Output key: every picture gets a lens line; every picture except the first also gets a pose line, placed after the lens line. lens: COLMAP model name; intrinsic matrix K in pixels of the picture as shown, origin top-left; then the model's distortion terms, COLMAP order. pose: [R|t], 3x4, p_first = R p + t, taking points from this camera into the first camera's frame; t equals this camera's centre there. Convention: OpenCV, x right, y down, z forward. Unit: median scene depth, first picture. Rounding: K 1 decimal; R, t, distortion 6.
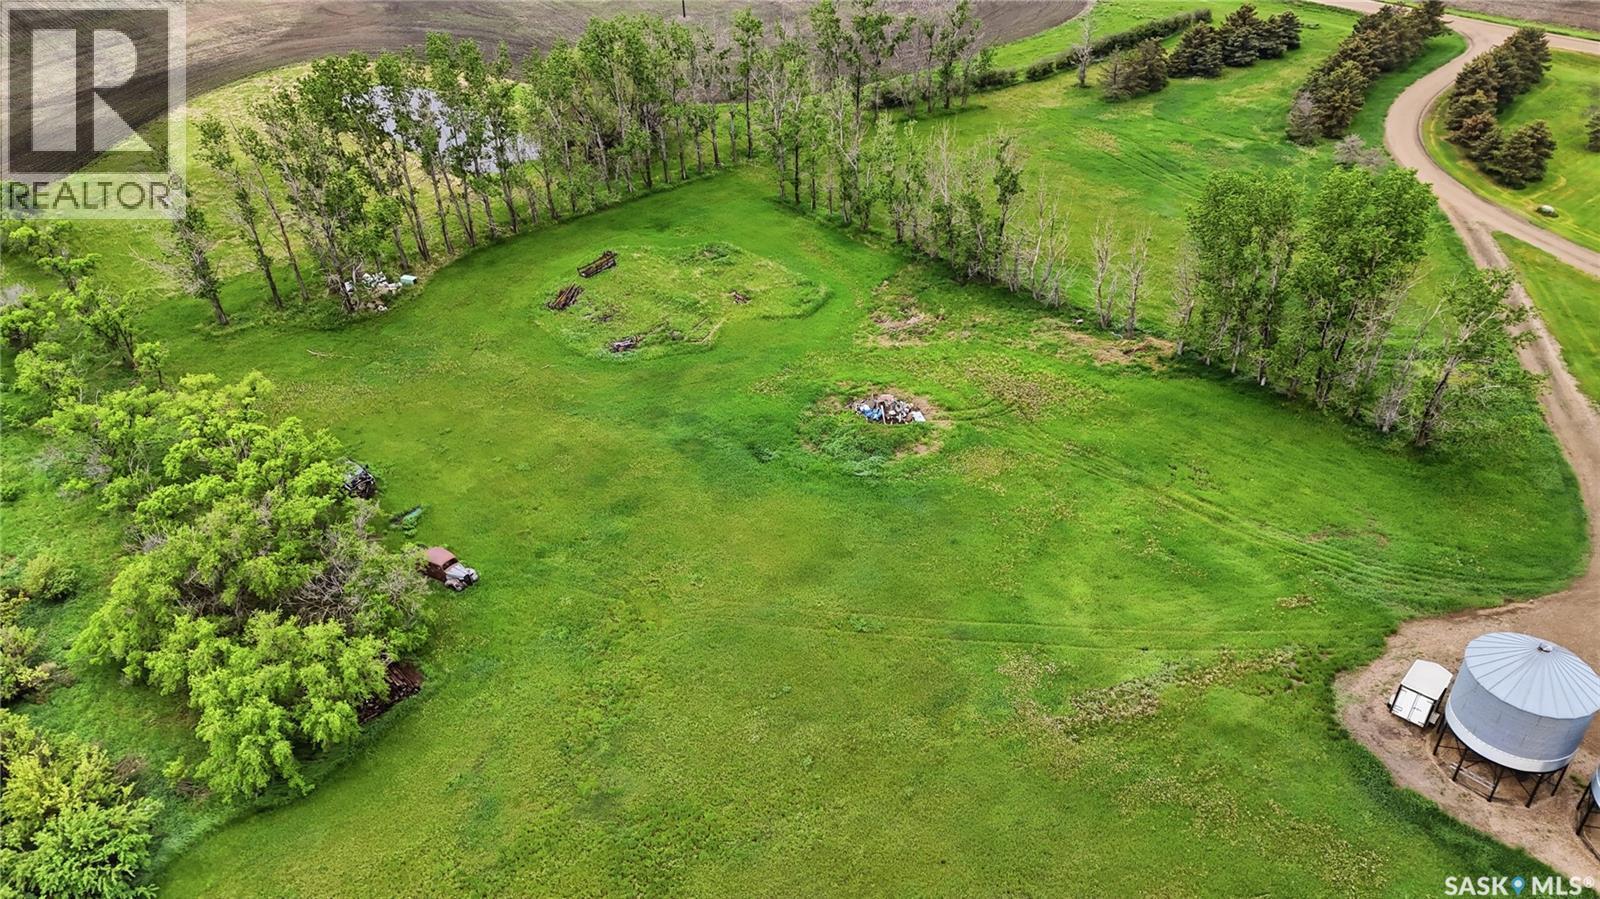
lens RADIAL K [[1165.2, 0, 800.0], [0, 1165.2, 449.5], [0, 0, 1]] dist [0.094227, -0.092599]
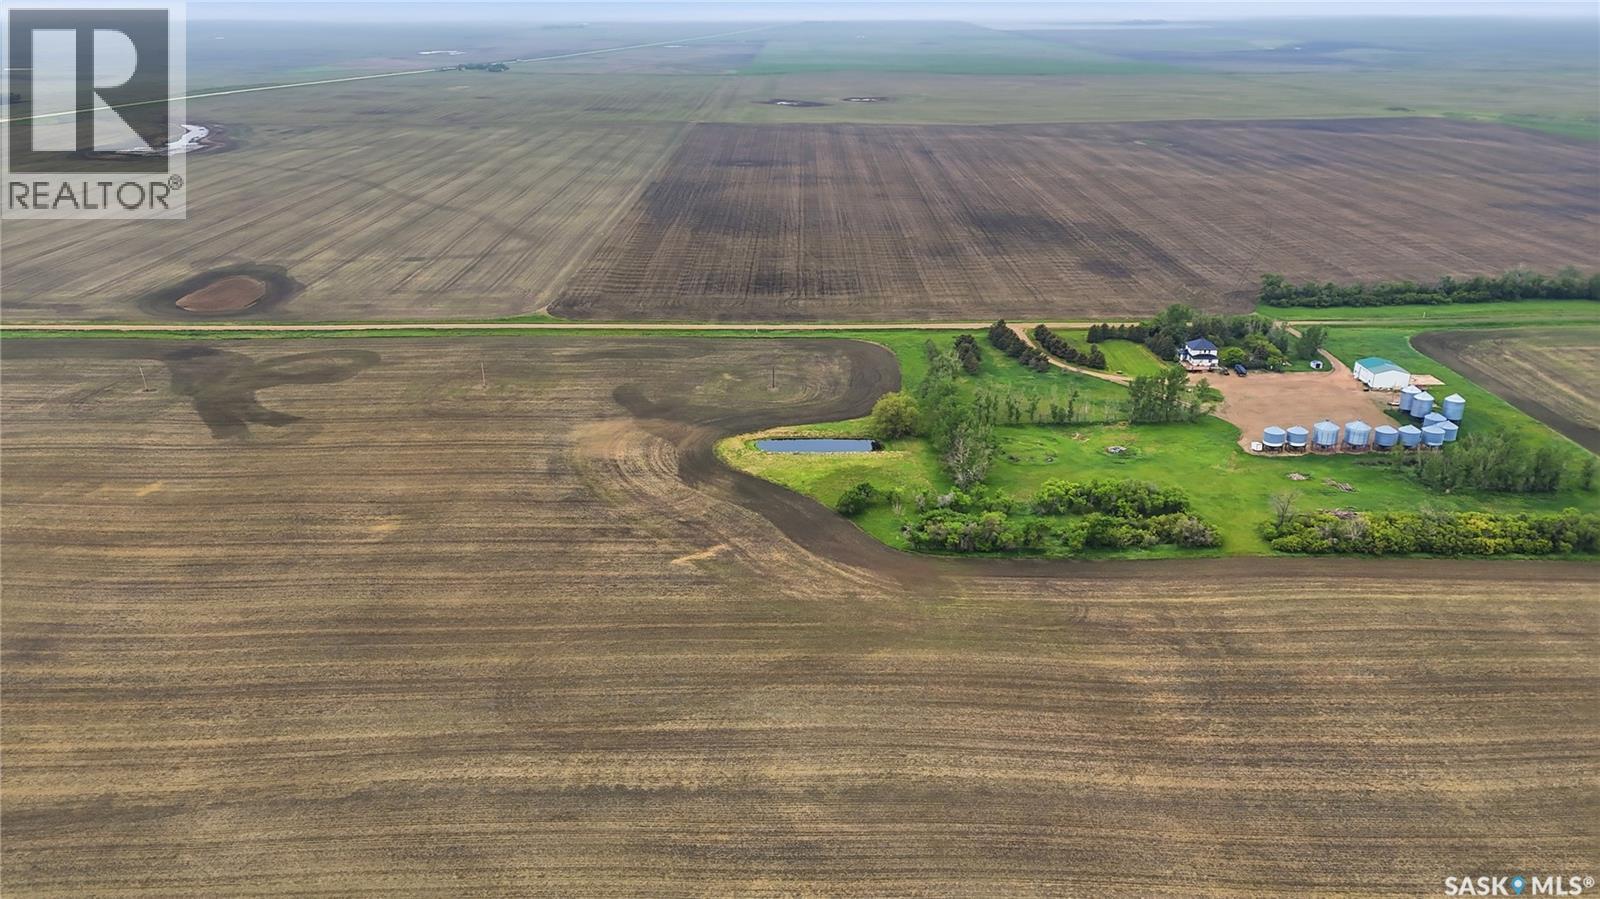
lens RADIAL K [[1165.2, 0, 800.0], [0, 1165.2, 449.5], [0, 0, 1]] dist [0.094227, -0.092599]
pose [[0.673148, -0.265708, 0.690124, -2.738981], [0.413256, 0.909066, -0.053087, -0.215335], [-0.613263, 0.320933, 0.721741, -0.968616]]
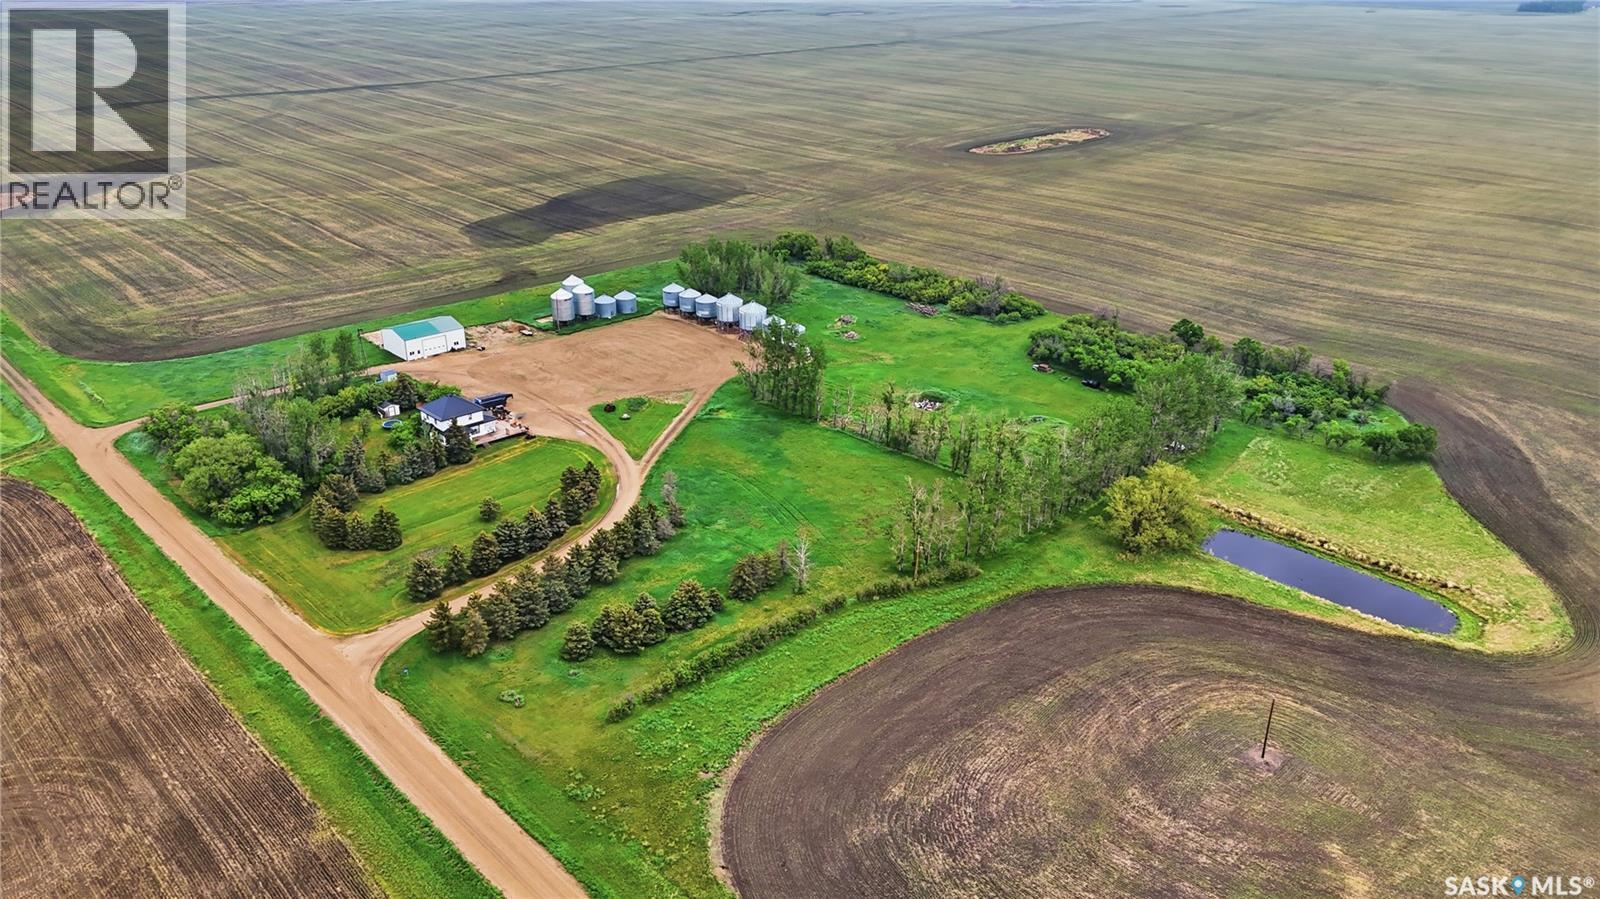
lens RADIAL K [[1165.2, 0, 800.0], [0, 1165.2, 449.5], [0, 0, 1]] dist [0.094227, -0.092599]
pose [[-0.999562, 0.011903, -0.027110, 0.380204], [-0.016503, 0.536235, 0.843907, -1.918353], [0.024583, 0.843985, -0.535804, 2.121151]]
